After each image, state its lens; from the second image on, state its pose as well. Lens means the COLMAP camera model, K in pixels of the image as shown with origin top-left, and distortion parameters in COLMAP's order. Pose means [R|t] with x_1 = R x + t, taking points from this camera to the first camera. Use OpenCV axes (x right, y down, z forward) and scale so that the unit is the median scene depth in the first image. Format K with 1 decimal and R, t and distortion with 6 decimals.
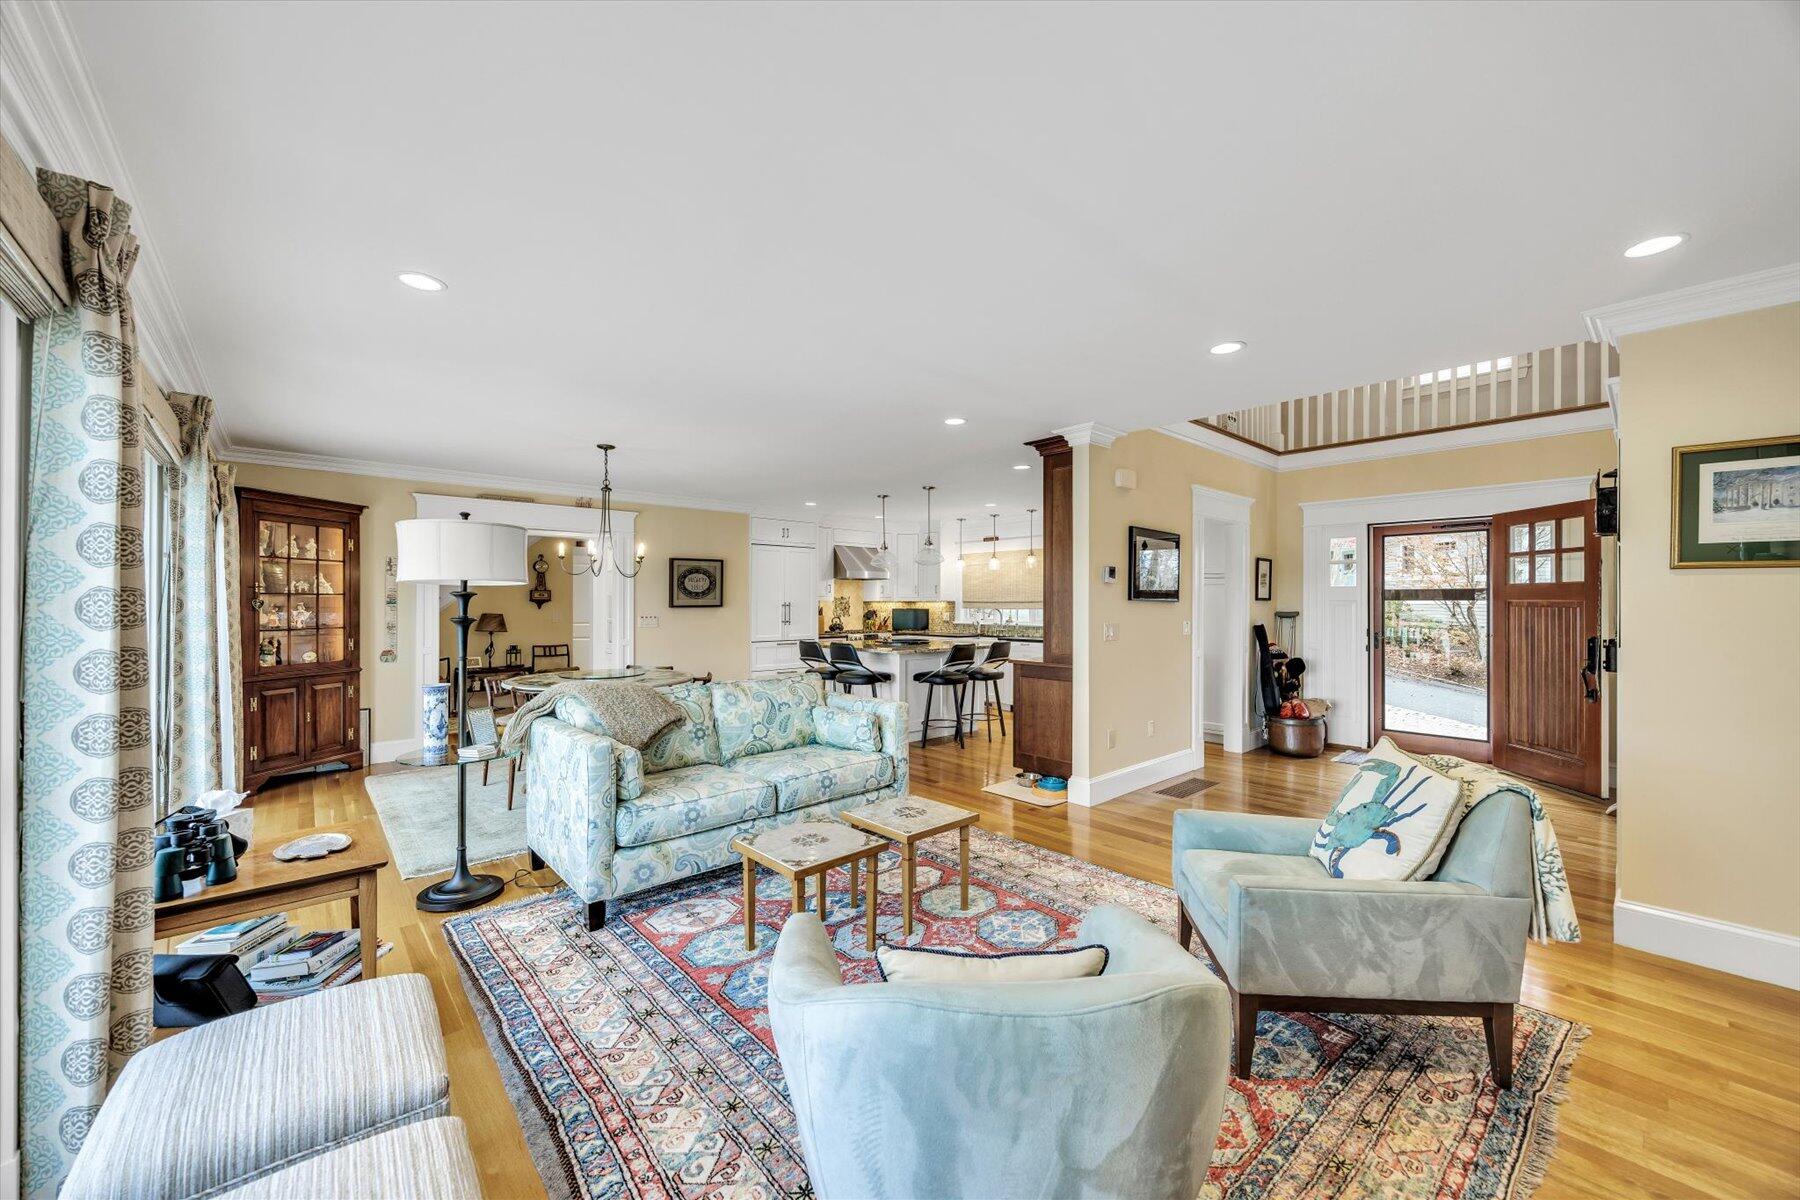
lens RADIAL K [[677.5, 0, 909.3], [0, 677.5, 598.0], [0, 0, 1]] dist [0.002741, 0.000176]
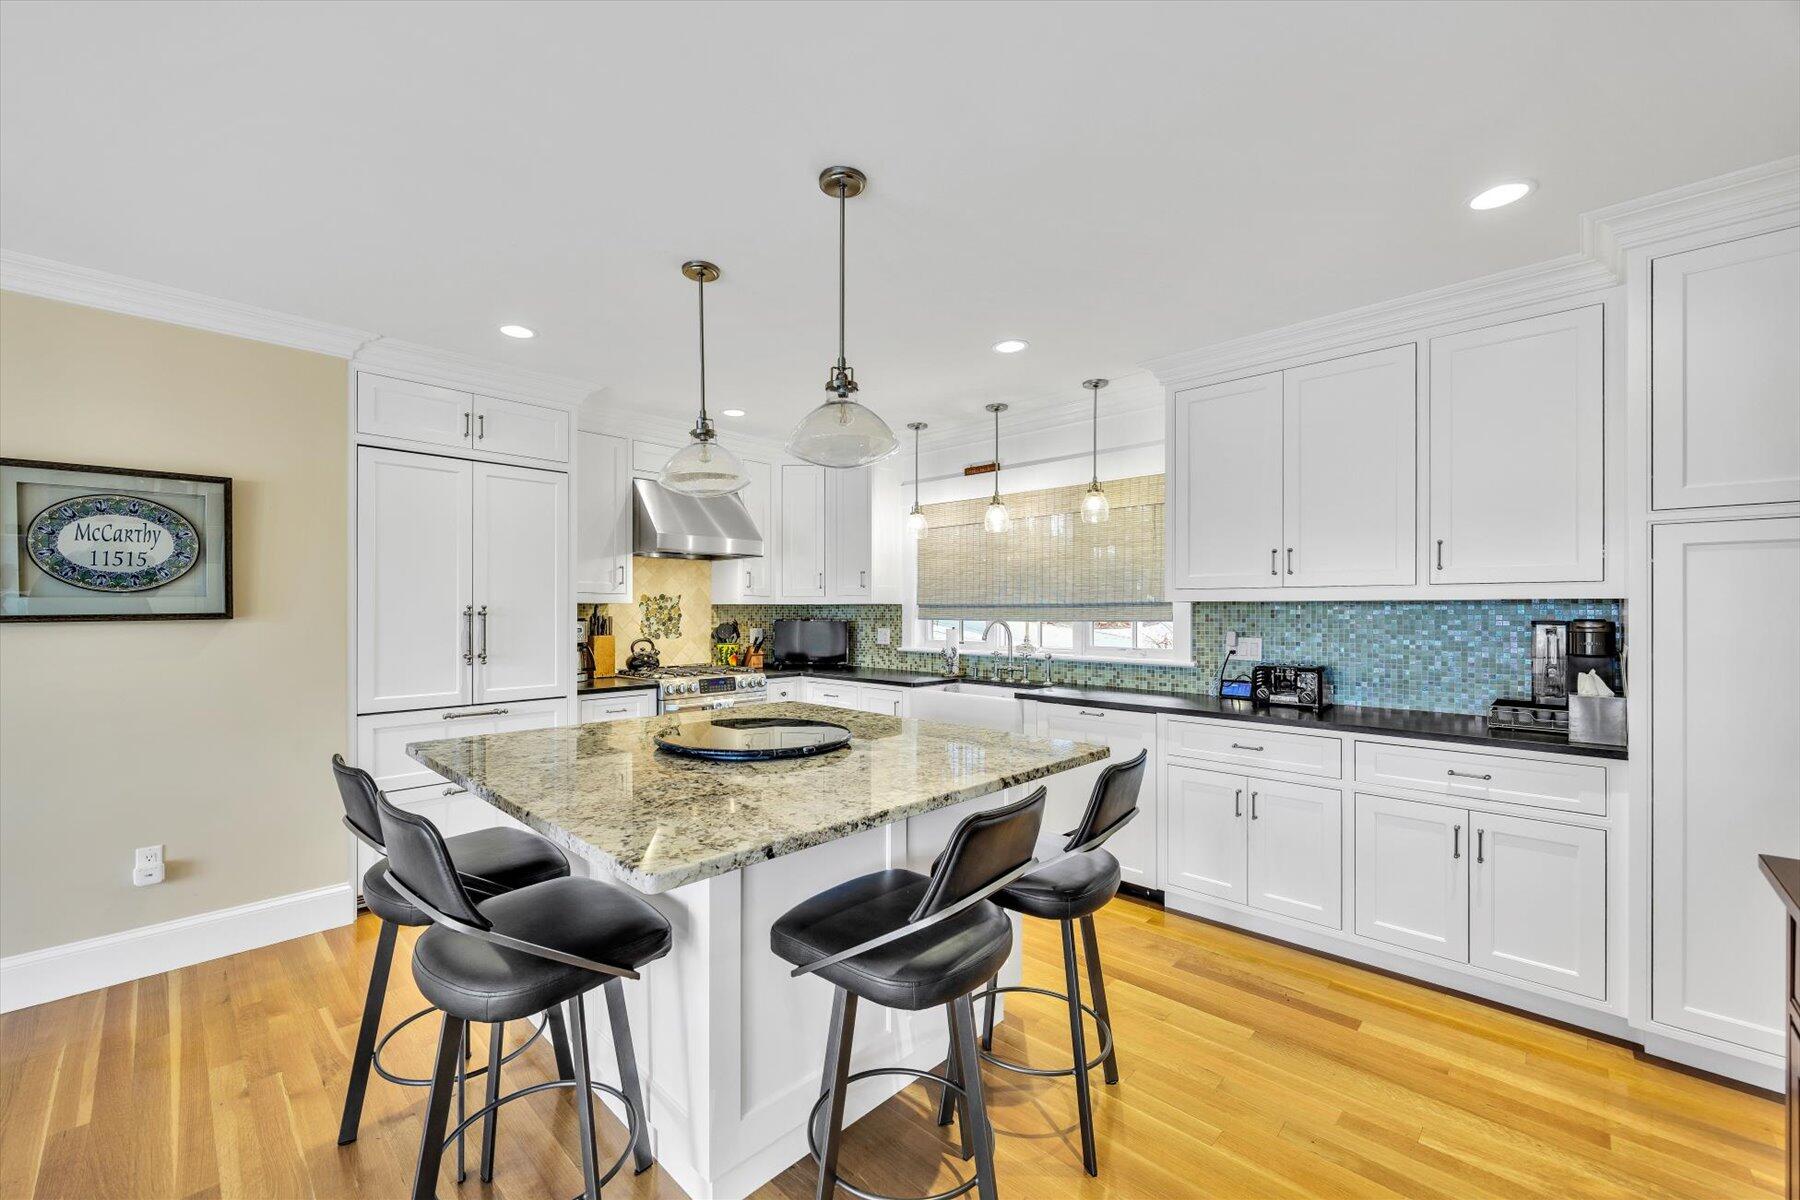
lens RADIAL K [[723.4, 0, 883.3], [0, 723.4, 602.0], [0, 0, 1]] dist [-0.000086, 0.000020]
pose [[0.997518, 0.001205, 0.070399, 0.026770], [-0.001113, 0.999998, -0.001339, 0.005969], [-0.070401, 0.001258, 0.997518, 0.754463]]
